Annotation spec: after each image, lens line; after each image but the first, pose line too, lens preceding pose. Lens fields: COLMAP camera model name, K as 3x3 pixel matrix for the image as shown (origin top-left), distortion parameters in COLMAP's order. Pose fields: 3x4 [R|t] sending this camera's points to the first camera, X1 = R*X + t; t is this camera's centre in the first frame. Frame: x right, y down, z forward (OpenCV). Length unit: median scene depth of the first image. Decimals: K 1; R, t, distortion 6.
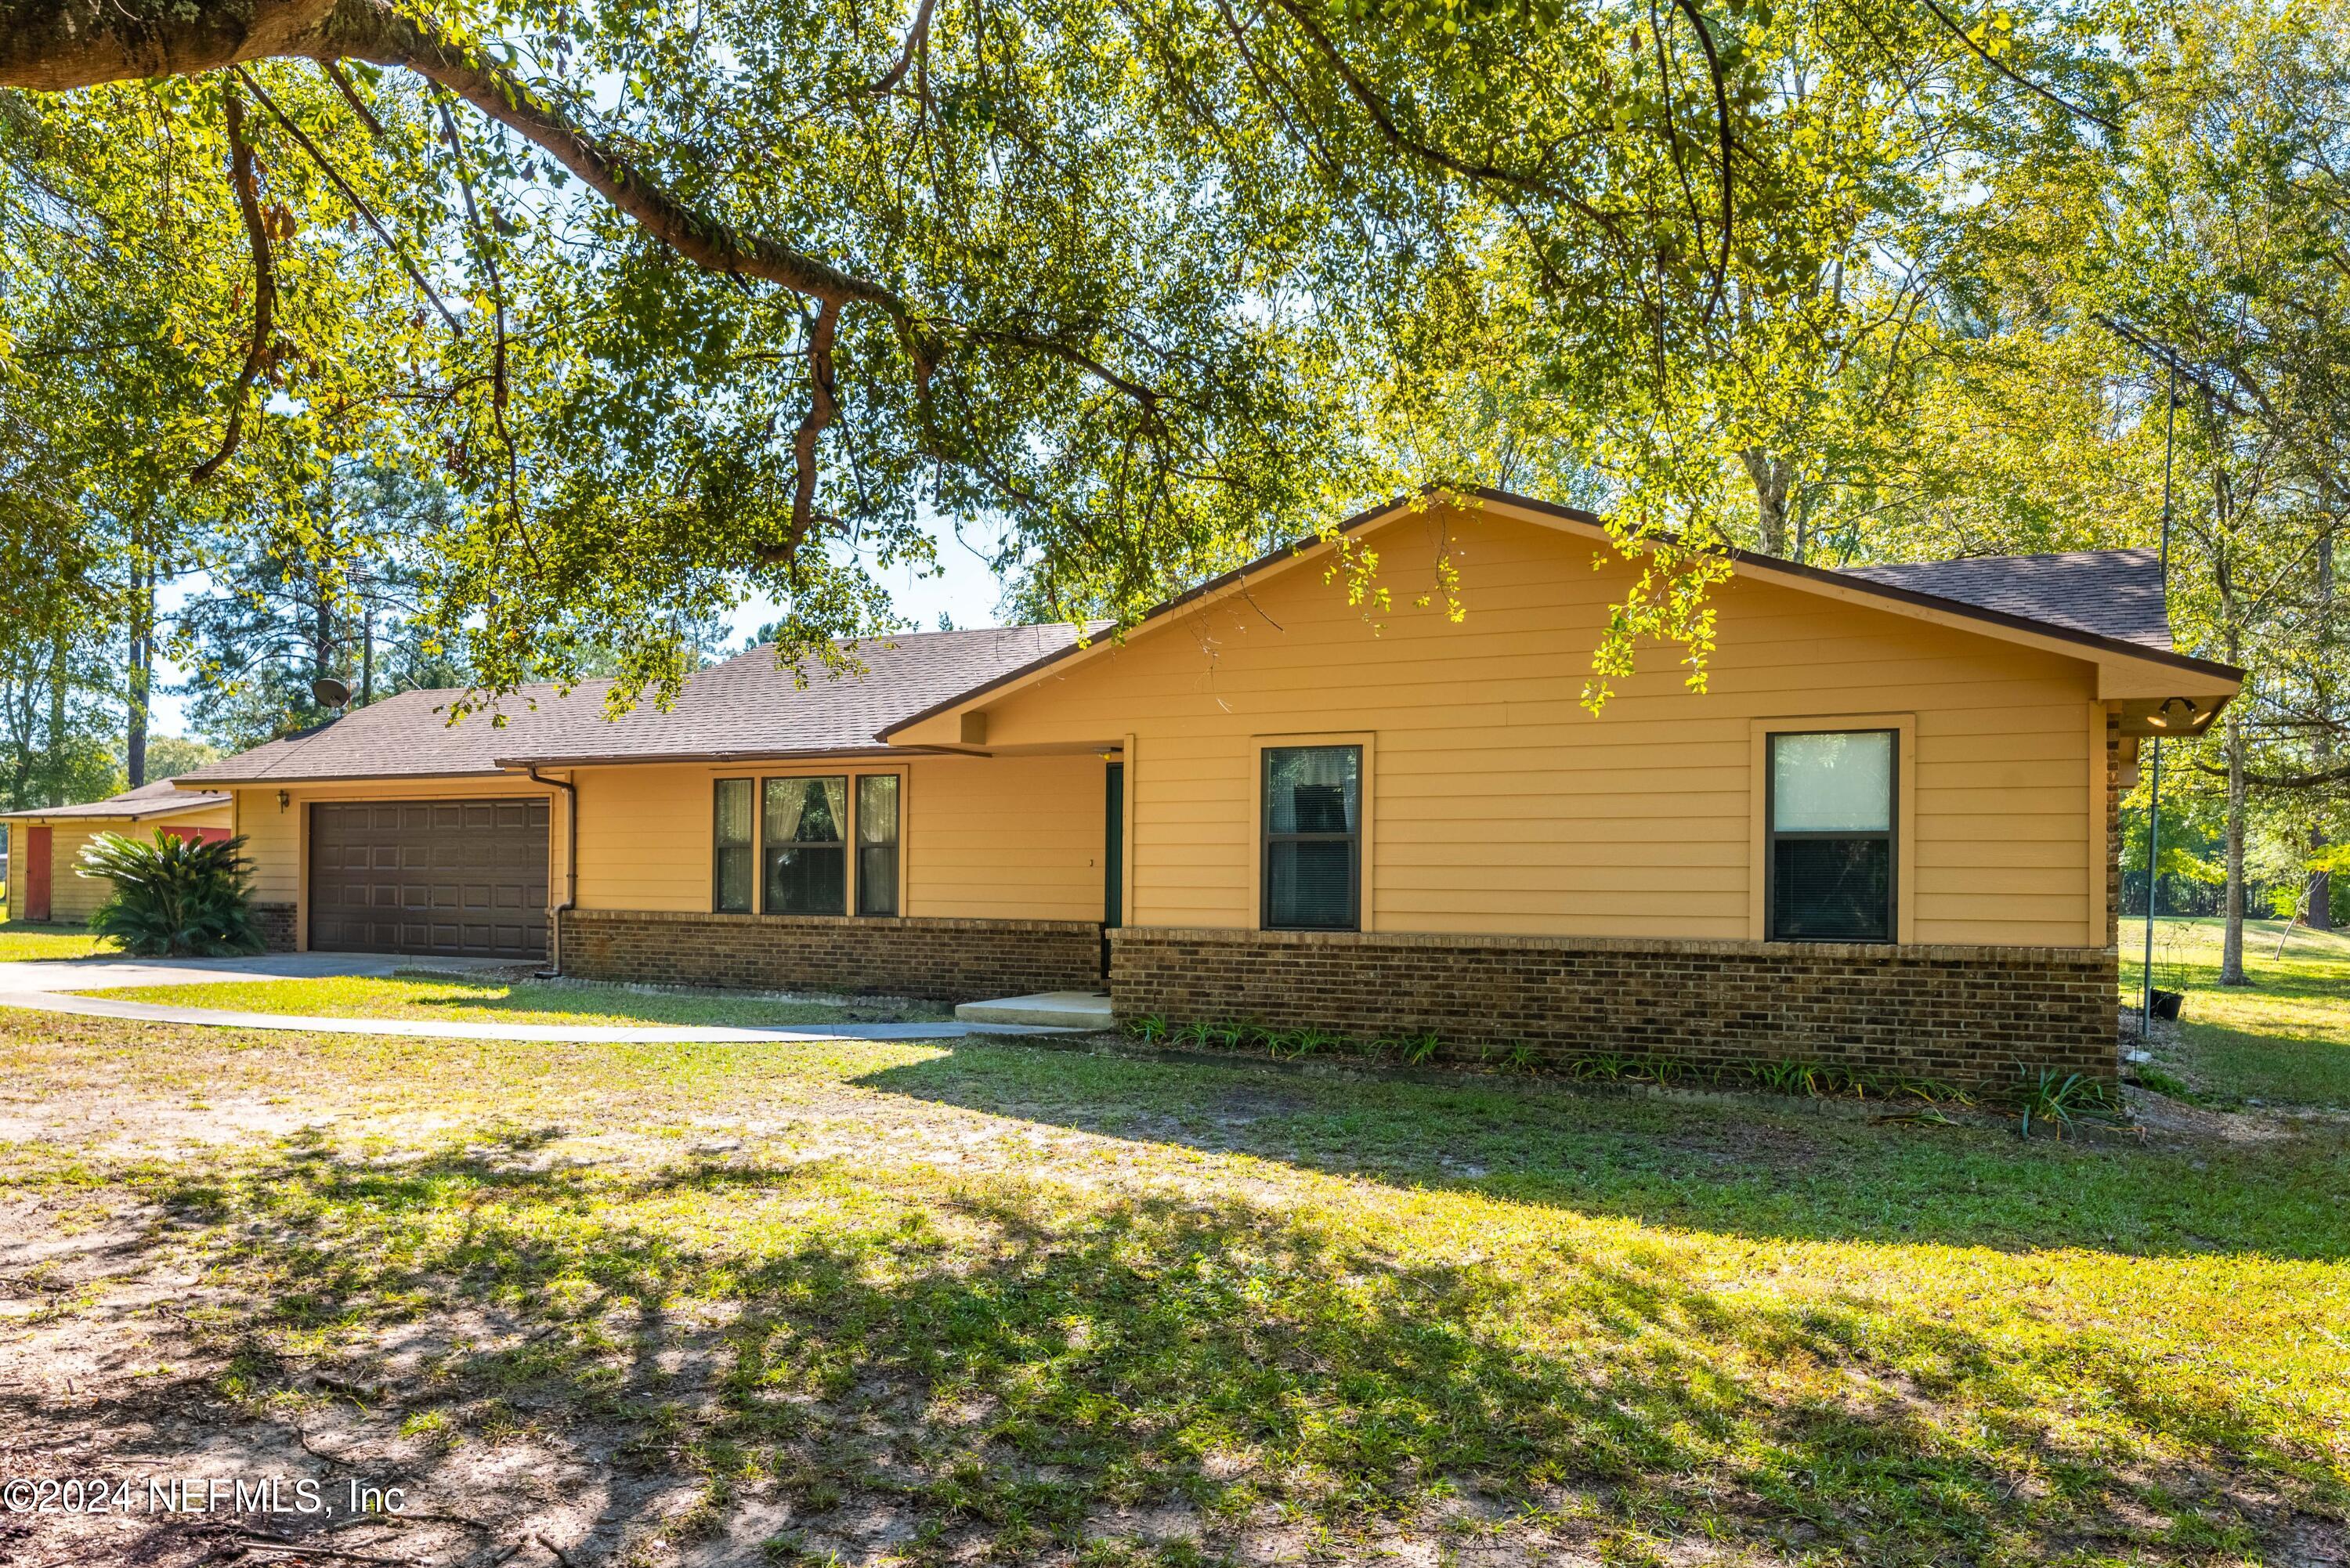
lens RADIAL K [[1806.8, 0, 1175.0], [0, 1806.8, 784.0], [0, 0, 1]] dist [-0.005728, -0.002394]
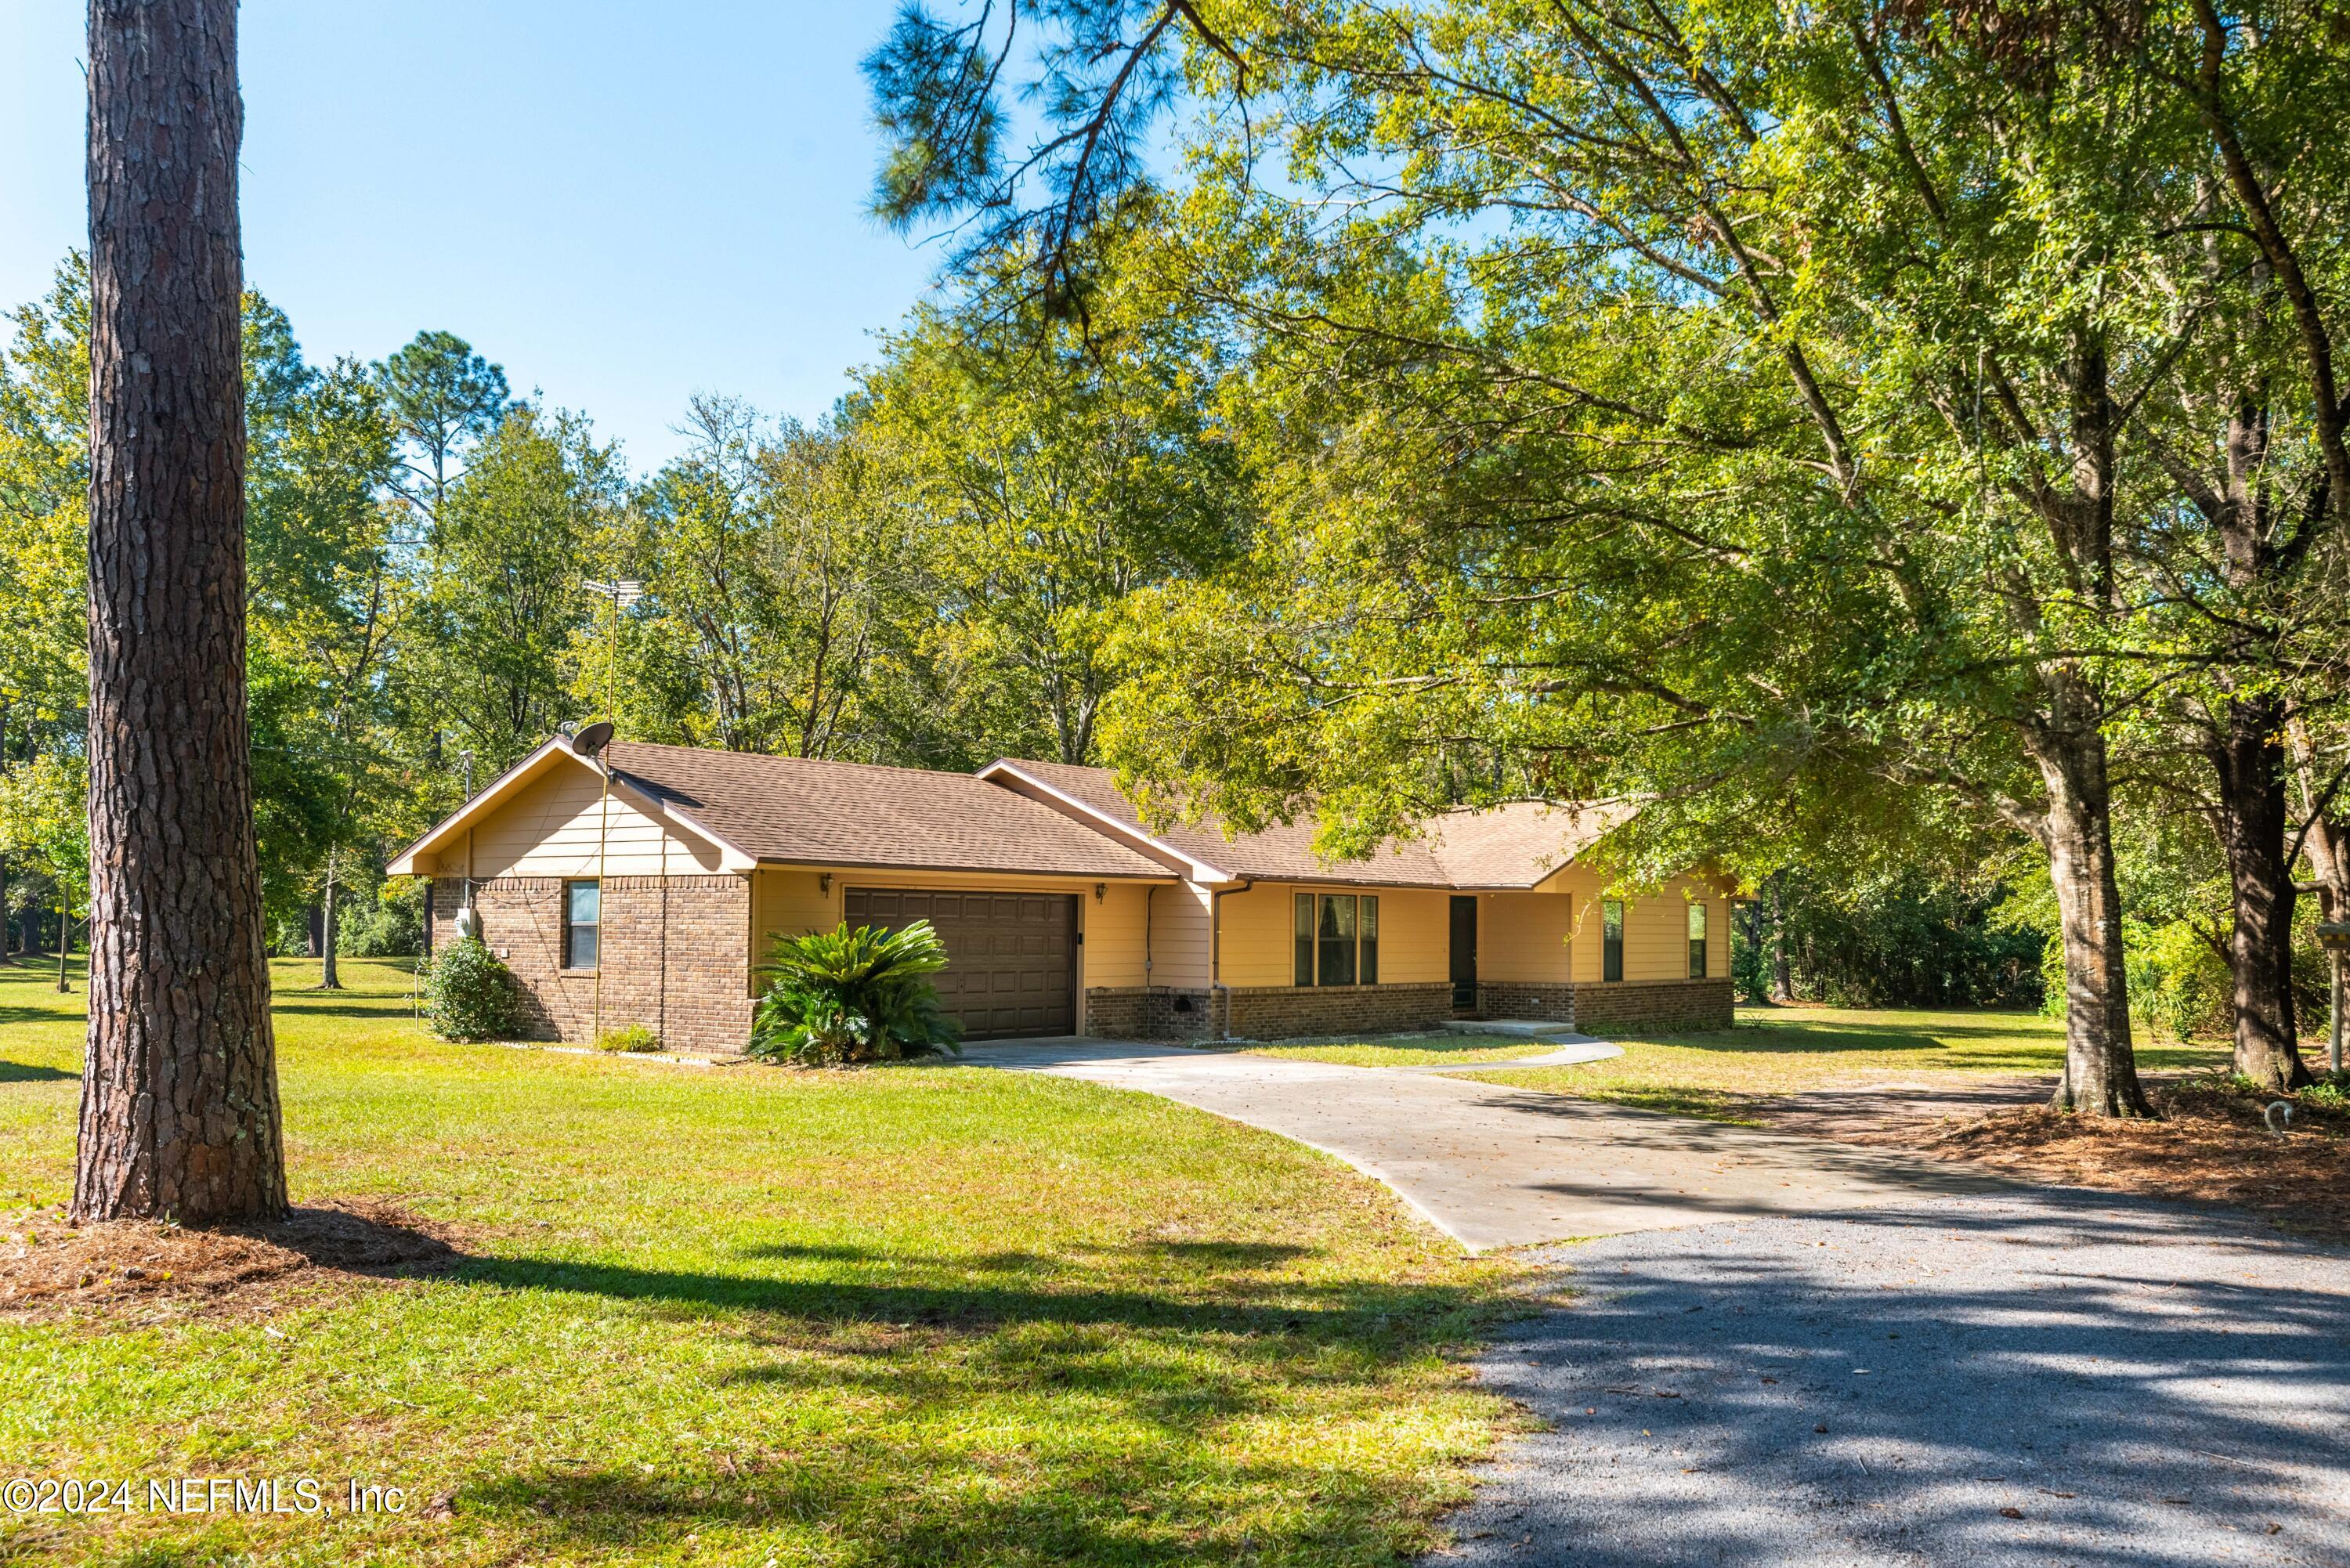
lens RADIAL K [[1947.1, 0, 1175.0], [0, 1947.1, 784.0], [0, 0, 1]] dist [-0.038452, 0.000513]
pose [[0.175404, 0.074454, 0.981677, -1.835525], [-0.055039, 0.996318, -0.065730, 0.017178], [-0.982957, -0.042502, 0.178856, 0.828021]]
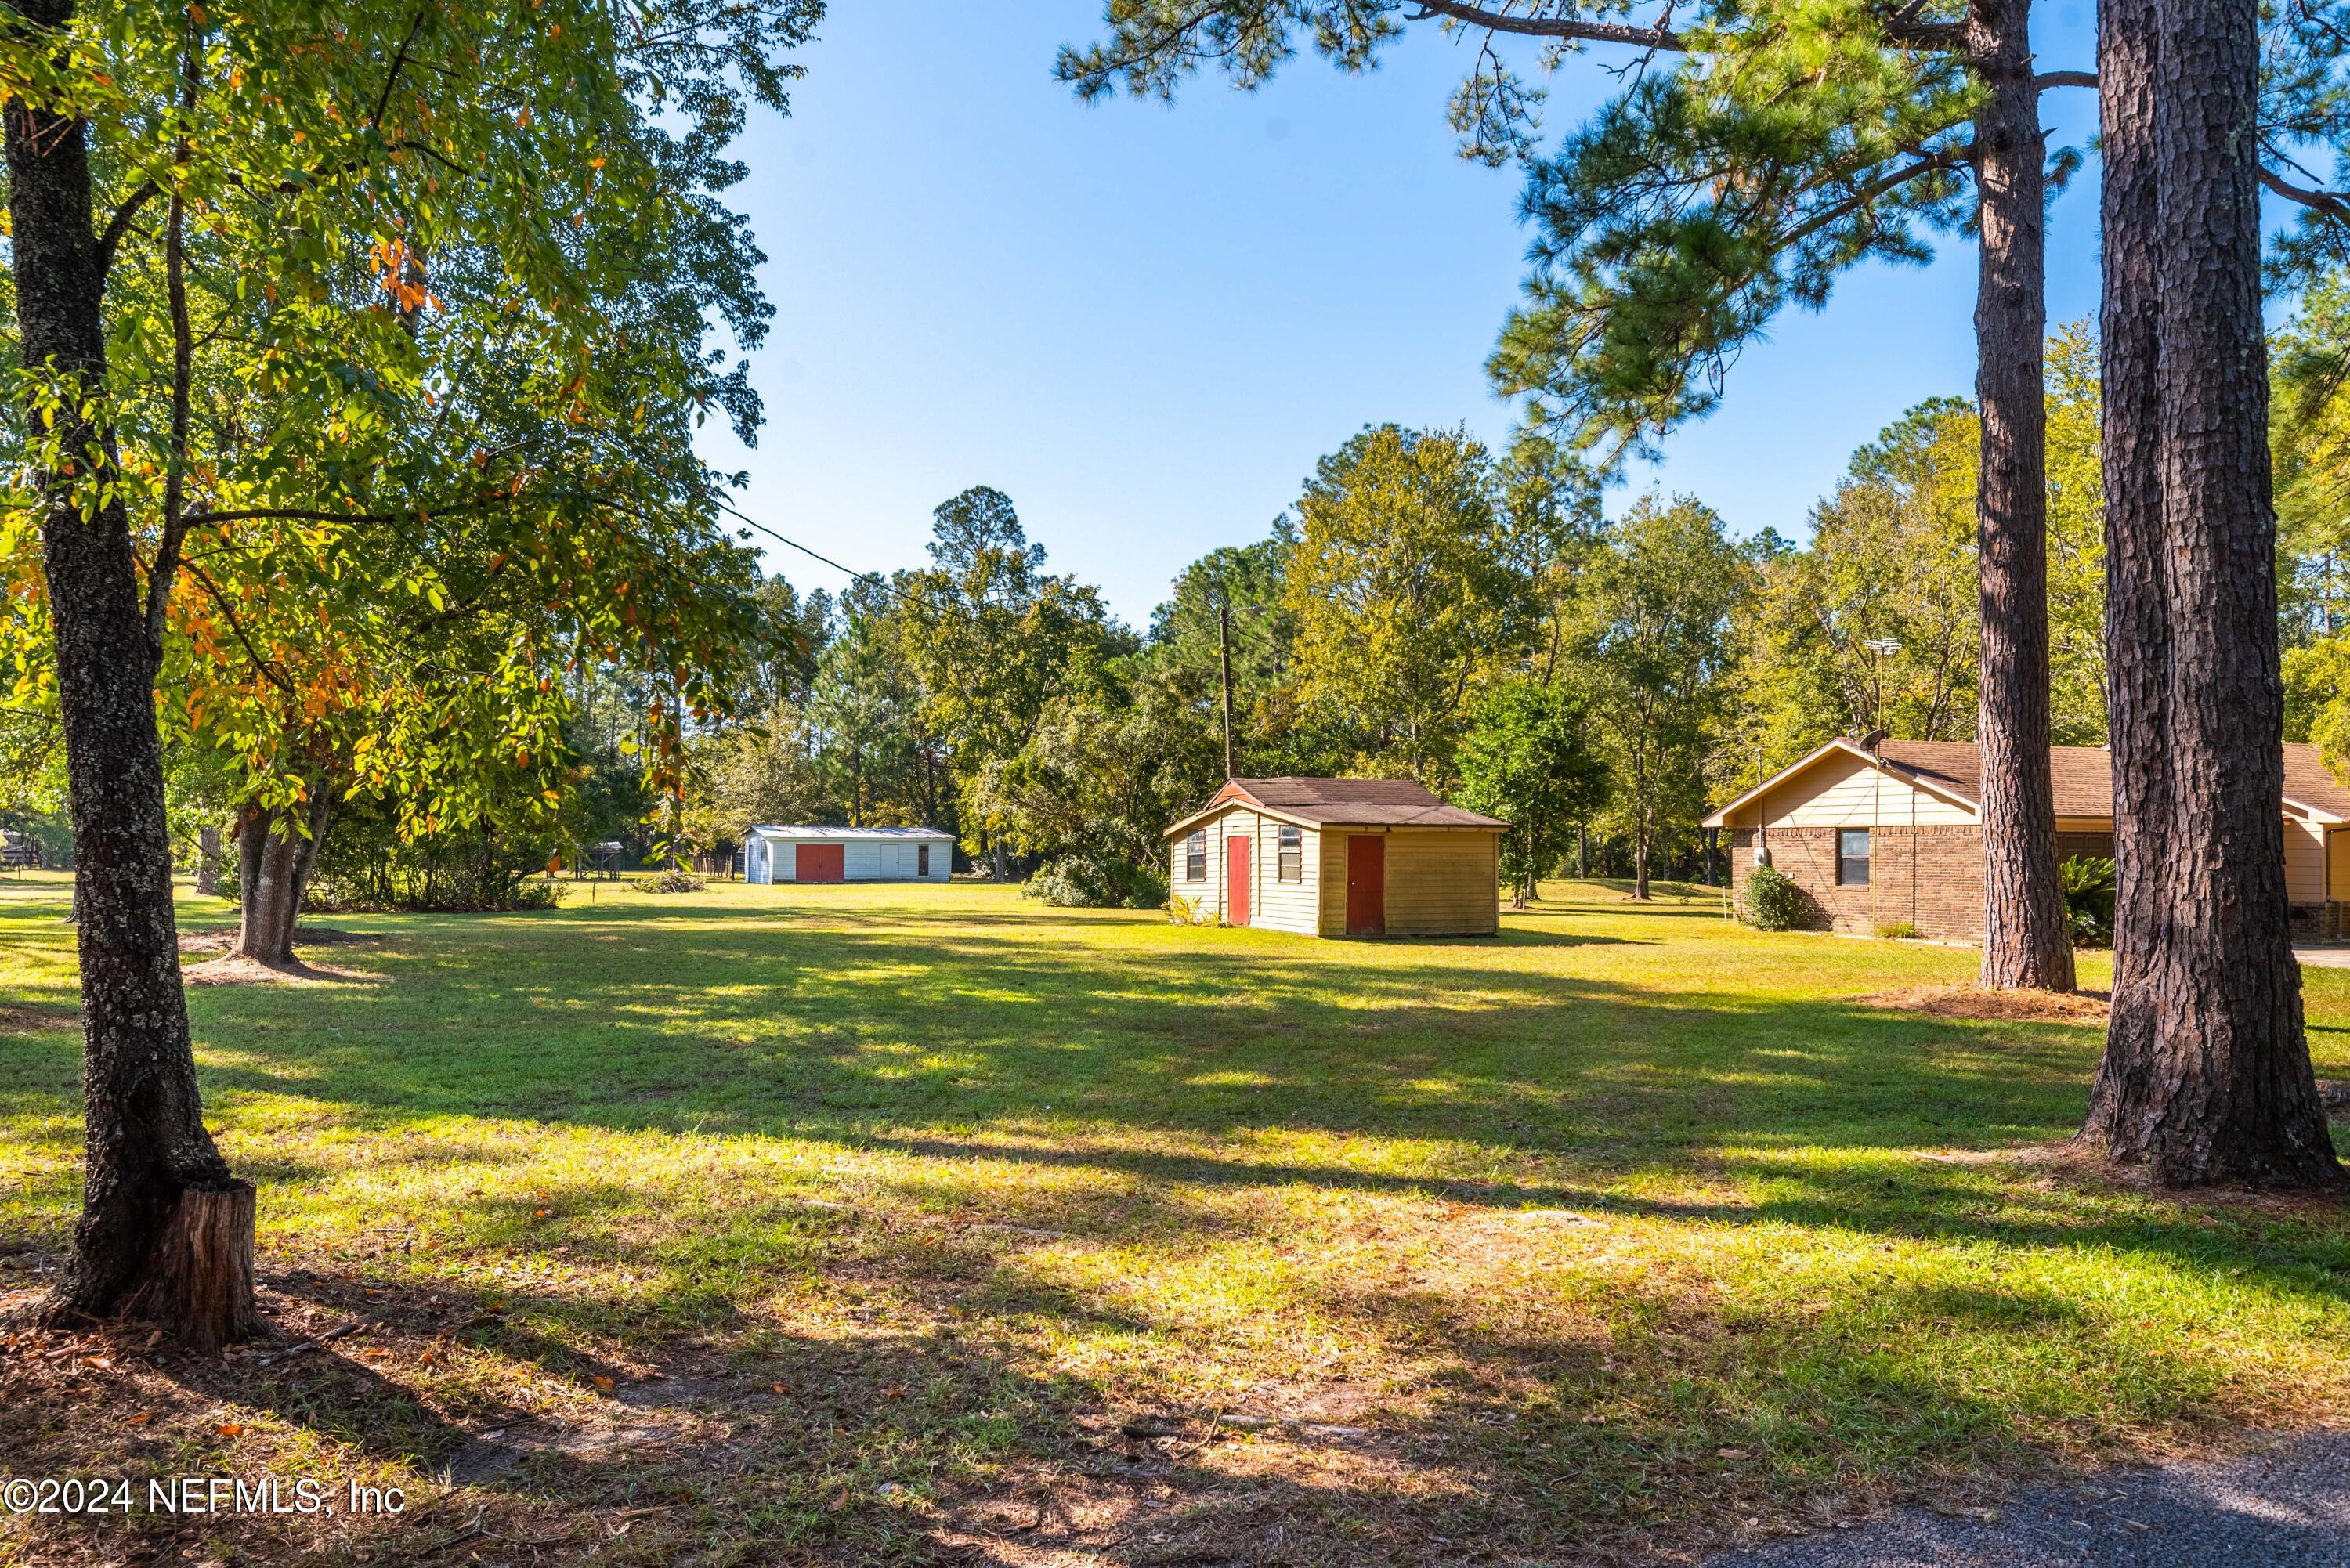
lens RADIAL K [[1563.7, 0, 1175.0], [0, 1563.7, 784.0], [0, 0, 1]] dist [-0.004183, -0.002123]
pose [[0.634973, 0.035759, 0.771706, -2.352922], [-0.039370, 0.999128, -0.013903, 0.021449], [-0.771531, -0.021554, 0.635827, 0.956915]]
